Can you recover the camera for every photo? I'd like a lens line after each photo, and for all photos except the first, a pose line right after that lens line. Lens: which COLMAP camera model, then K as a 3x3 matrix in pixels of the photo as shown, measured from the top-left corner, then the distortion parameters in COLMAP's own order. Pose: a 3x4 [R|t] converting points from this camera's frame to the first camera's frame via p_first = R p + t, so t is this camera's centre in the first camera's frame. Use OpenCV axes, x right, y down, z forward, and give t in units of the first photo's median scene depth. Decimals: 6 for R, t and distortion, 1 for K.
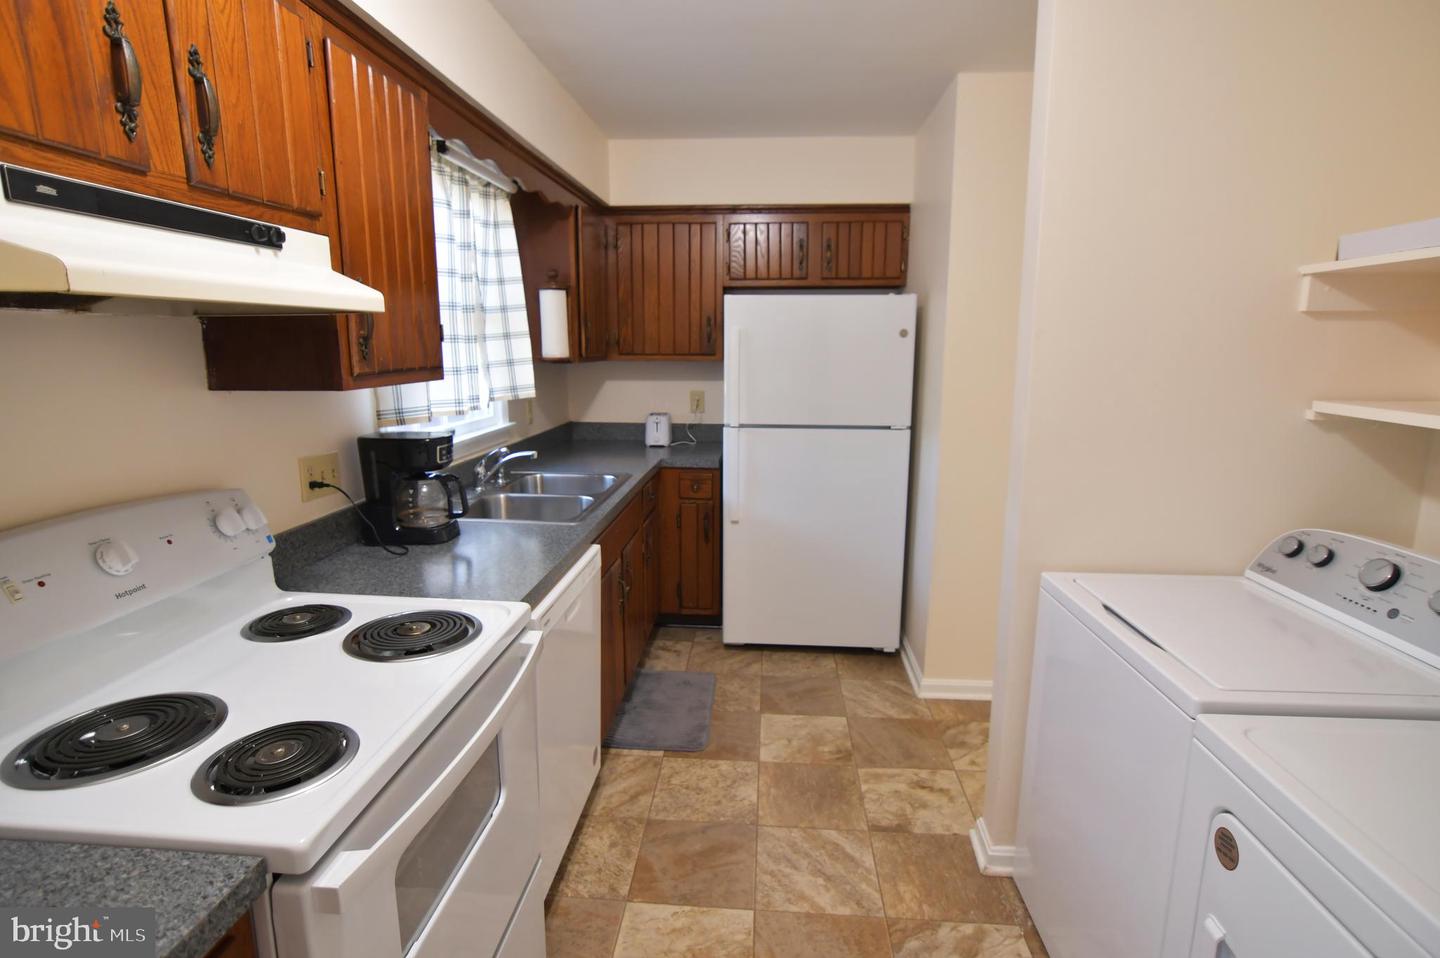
lens RADIAL K [[703.5, 0, 718.5], [0, 703.5, 475.0], [0, 0, 1]] dist [-0.027048, 0.010289]
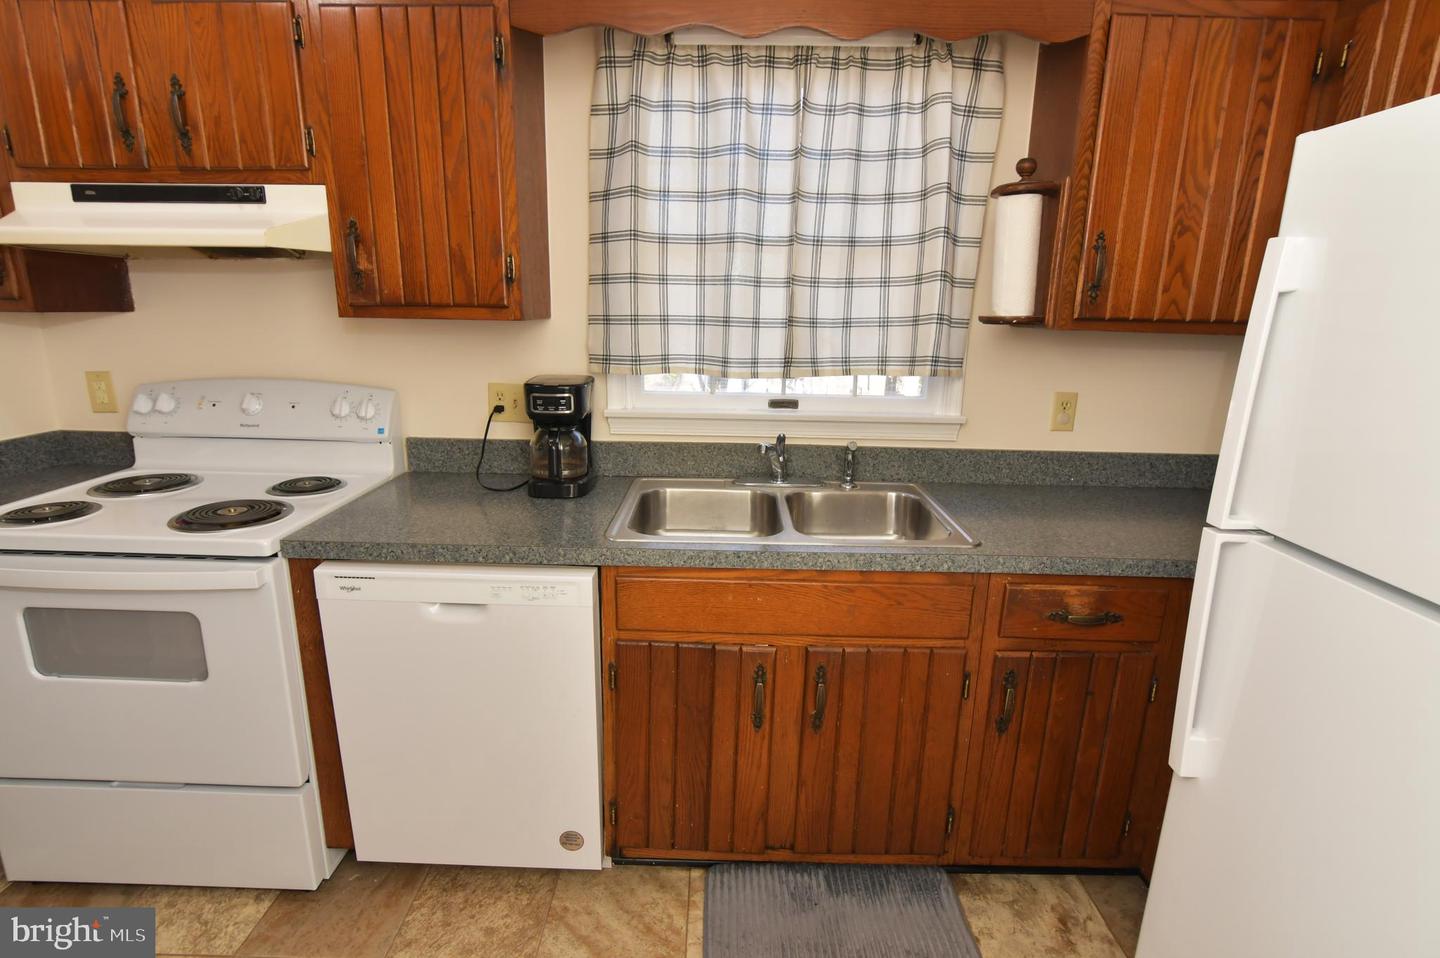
lens RADIAL K [[703.5, 0, 718.5], [0, 703.5, 475.0], [0, 0, 1]] dist [-0.027048, 0.010289]
pose [[0.072171, 0.231151, -0.970237, 0.425404], [-0.205982, 0.955258, 0.212260, -0.146025], [0.975891, 0.184533, 0.116555, 0.905300]]
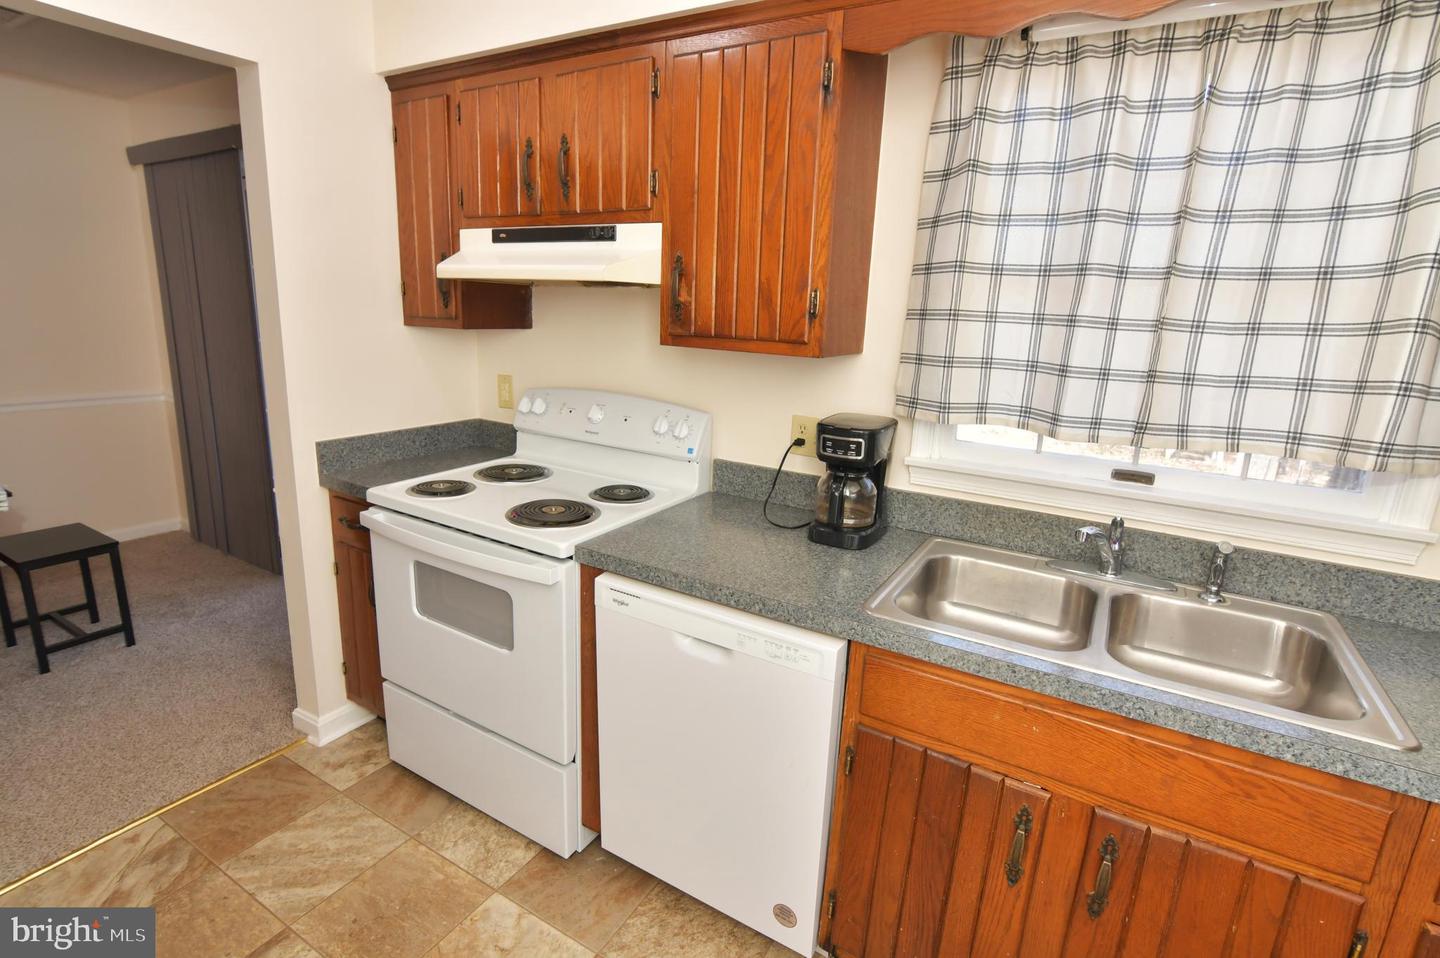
lens RADIAL K [[696.1, 0, 723.1], [0, 696.1, 474.0], [0, 0, 1]] dist [-0.030117, 0.011180]
pose [[-0.433705, 0.191027, -0.880573, 0.336578], [-0.212543, 0.928003, 0.305999, -0.184166], [0.875629, 0.319873, -0.361878, 0.959699]]
